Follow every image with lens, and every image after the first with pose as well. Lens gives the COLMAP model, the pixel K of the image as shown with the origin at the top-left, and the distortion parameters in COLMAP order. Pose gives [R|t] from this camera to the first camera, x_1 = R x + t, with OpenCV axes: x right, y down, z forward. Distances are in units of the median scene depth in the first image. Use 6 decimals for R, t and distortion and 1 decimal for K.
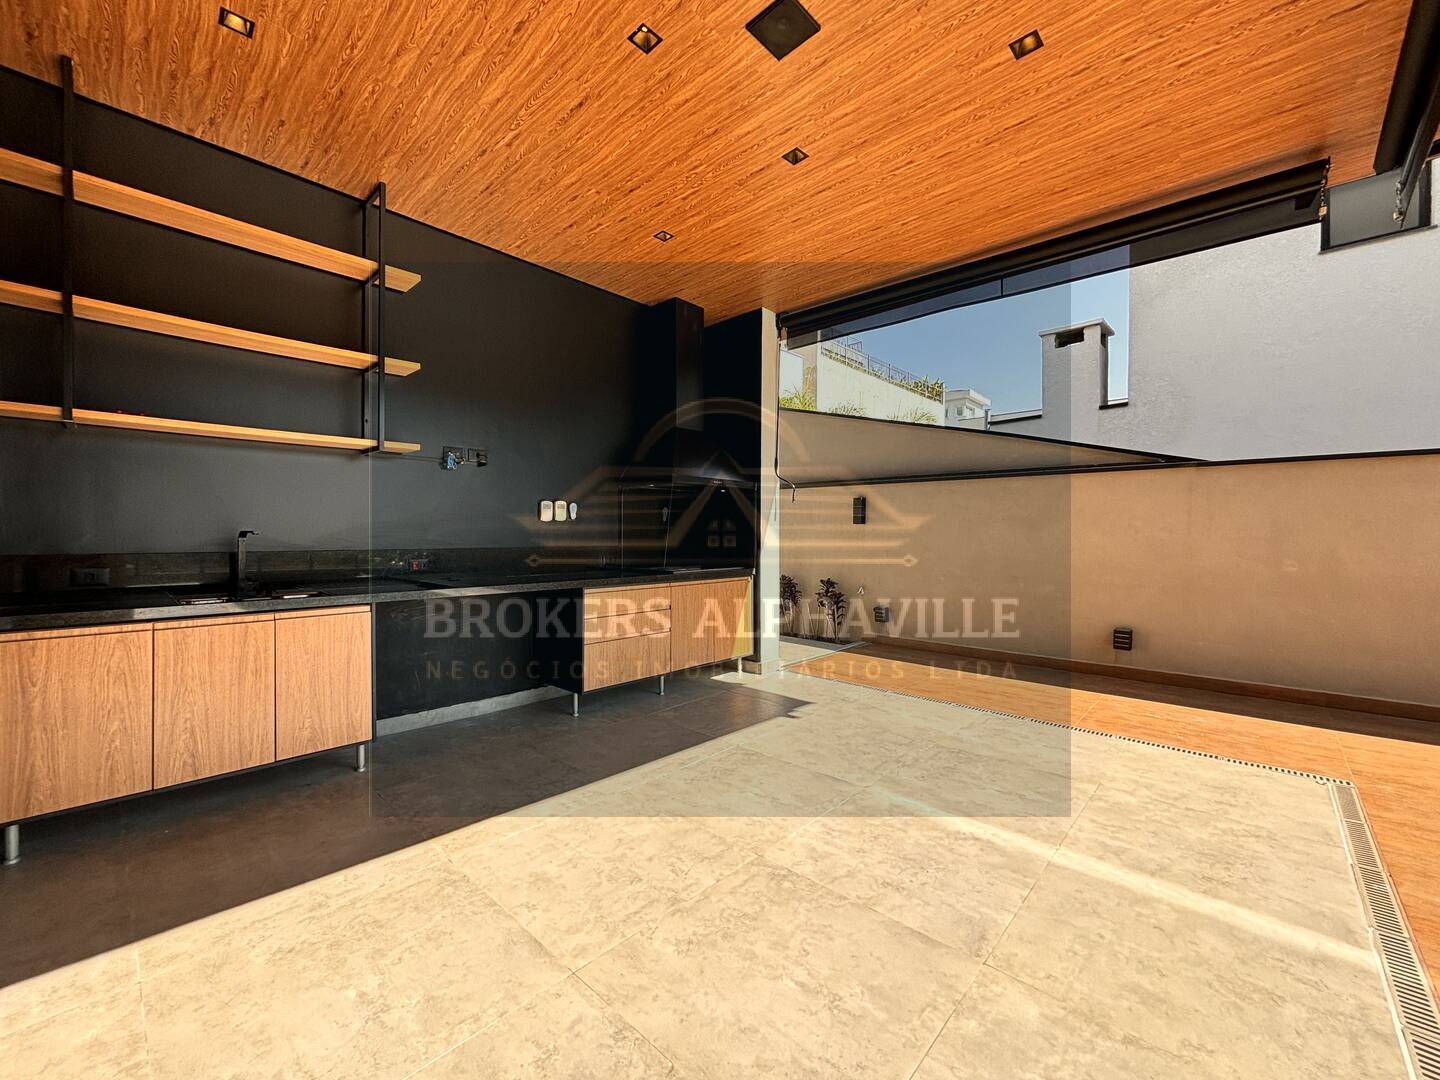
lens RADIAL K [[578.4, 0, 720.0], [0, 578.4, 540.0], [0, 0, 1]] dist [0.000822, 0.000032]
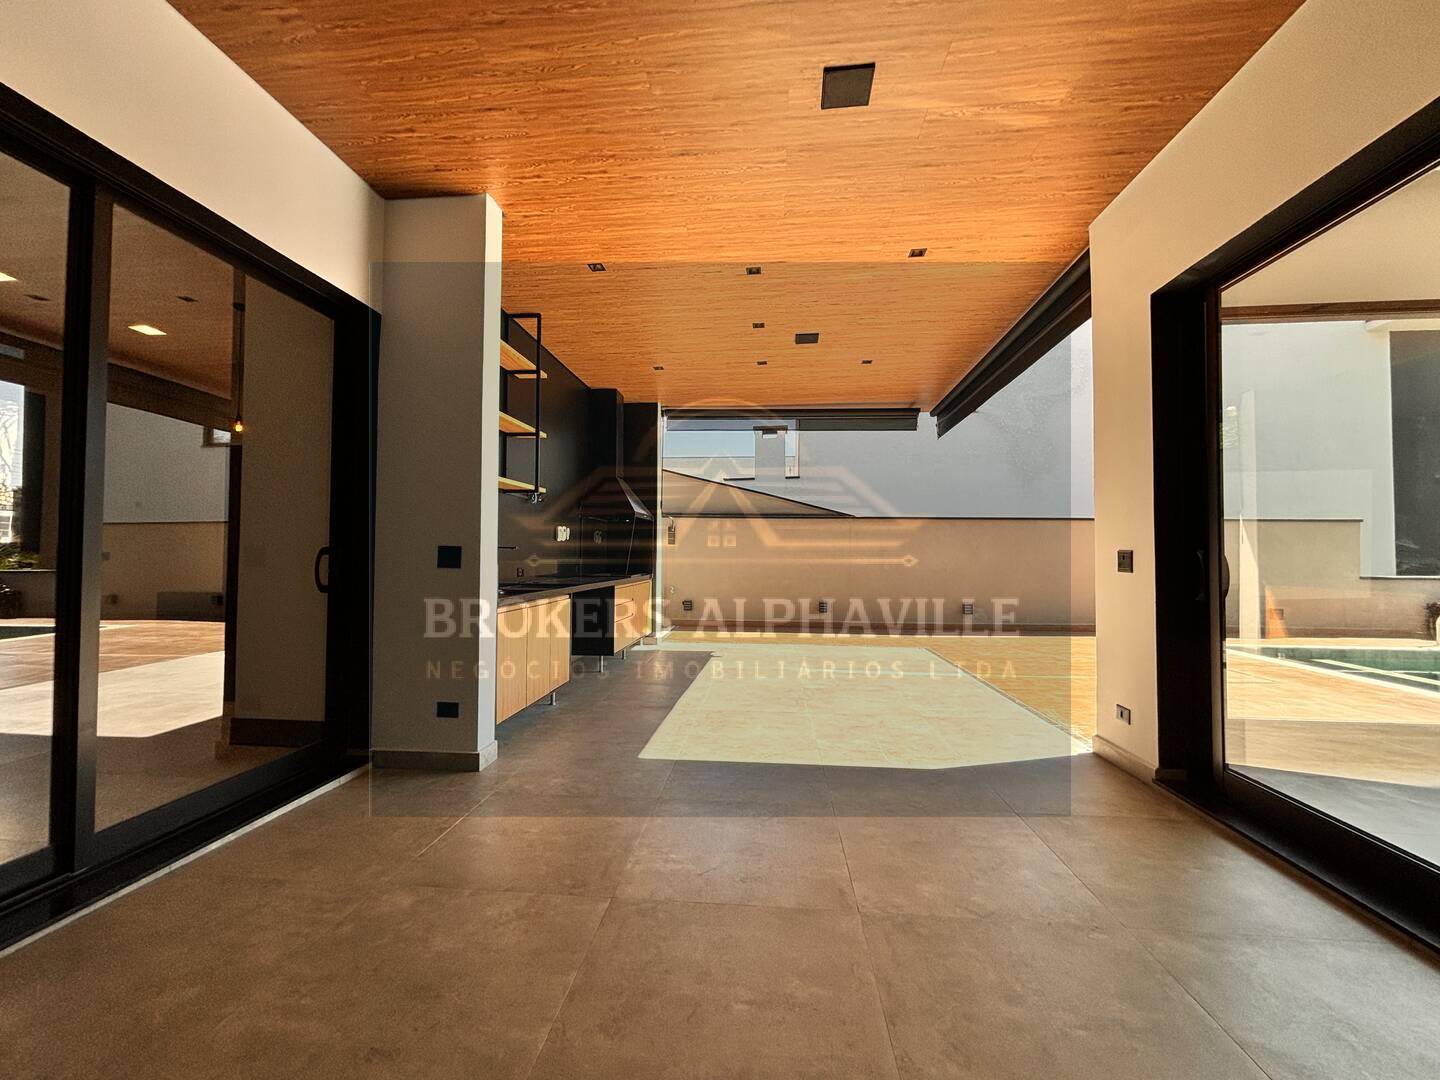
lens RADIAL K [[578.4, 0, 720.0], [0, 578.4, 540.0], [0, 0, 1]] dist [0.000822, 0.000032]
pose [[0.798423, 0.020448, 0.601749, -0.708569], [-0.000062, 0.999426, -0.033880, 0.007919], [-0.602097, 0.027014, 0.797966, -0.295727]]
